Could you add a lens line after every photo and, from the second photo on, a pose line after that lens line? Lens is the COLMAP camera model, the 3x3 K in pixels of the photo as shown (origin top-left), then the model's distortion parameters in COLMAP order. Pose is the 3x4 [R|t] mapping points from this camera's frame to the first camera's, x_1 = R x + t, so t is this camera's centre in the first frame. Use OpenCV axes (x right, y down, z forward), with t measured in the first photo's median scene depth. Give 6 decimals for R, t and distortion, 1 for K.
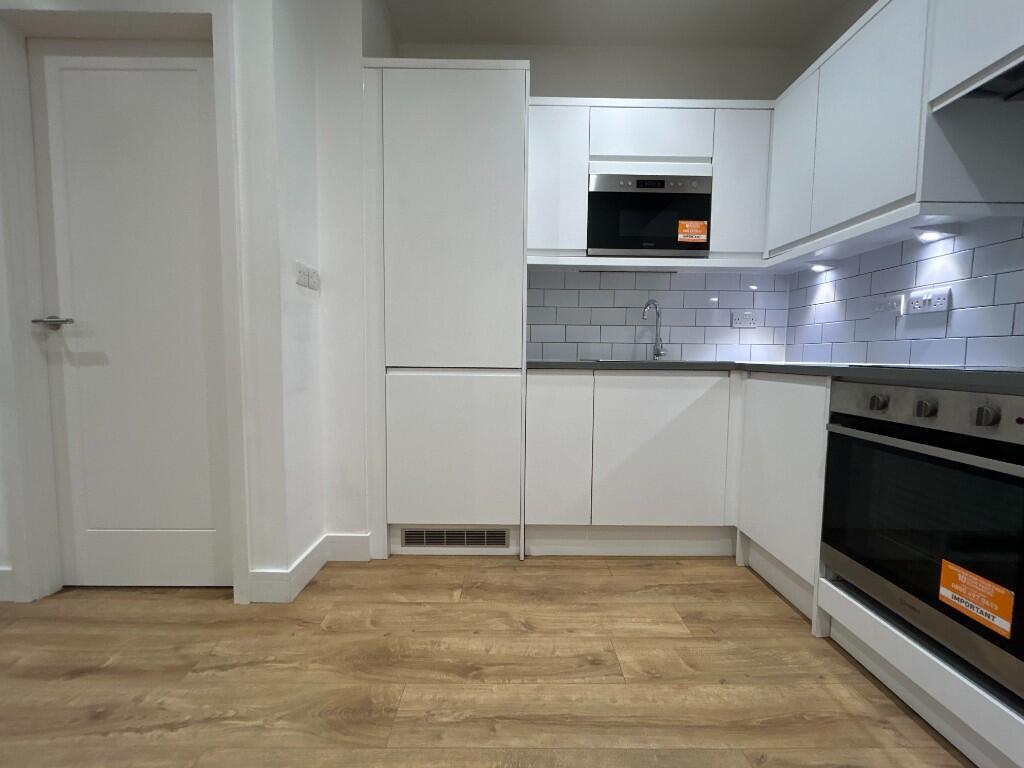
lens RADIAL K [[411.3, 0, 512.3], [0, 411.3, 385.1], [0, 0, 1]] dist [-0.000768, 0.000143]
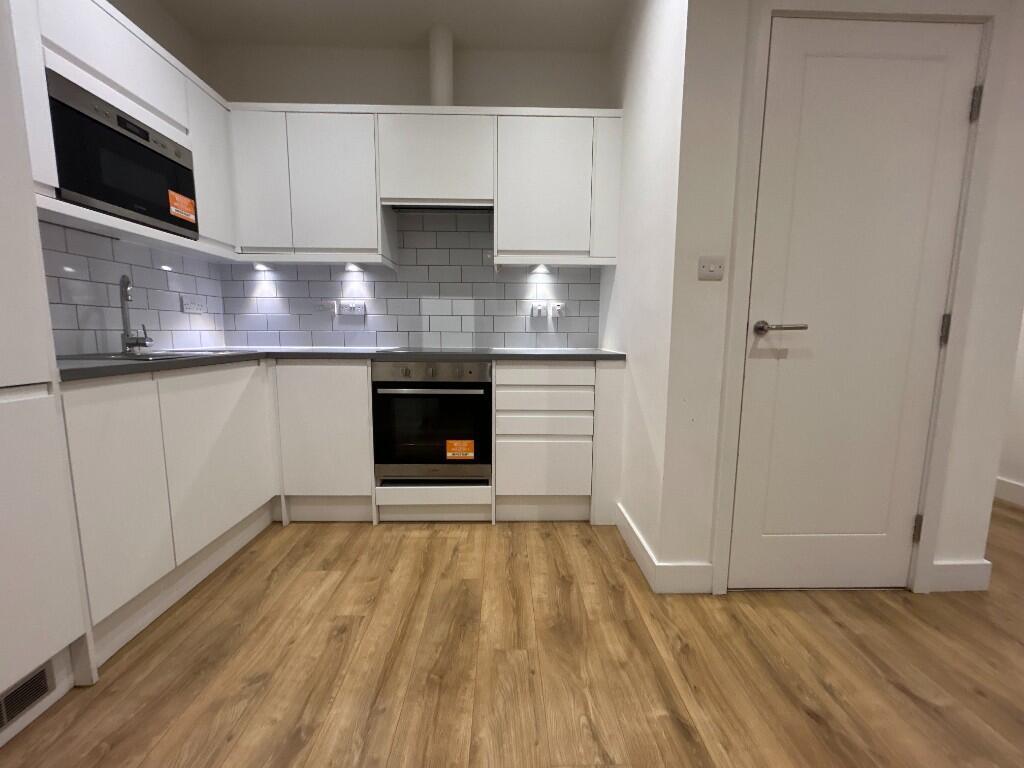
lens RADIAL K [[411.3, 0, 510.2], [0, 411.3, 386.4], [0, 0, 1]] dist [-0.000768, 0.000143]
pose [[-0.010100, -0.140557, 0.990021, -0.661529], [0.065718, 0.987838, 0.140917, -0.087052], [-0.997787, 0.066485, -0.000740, 0.406872]]
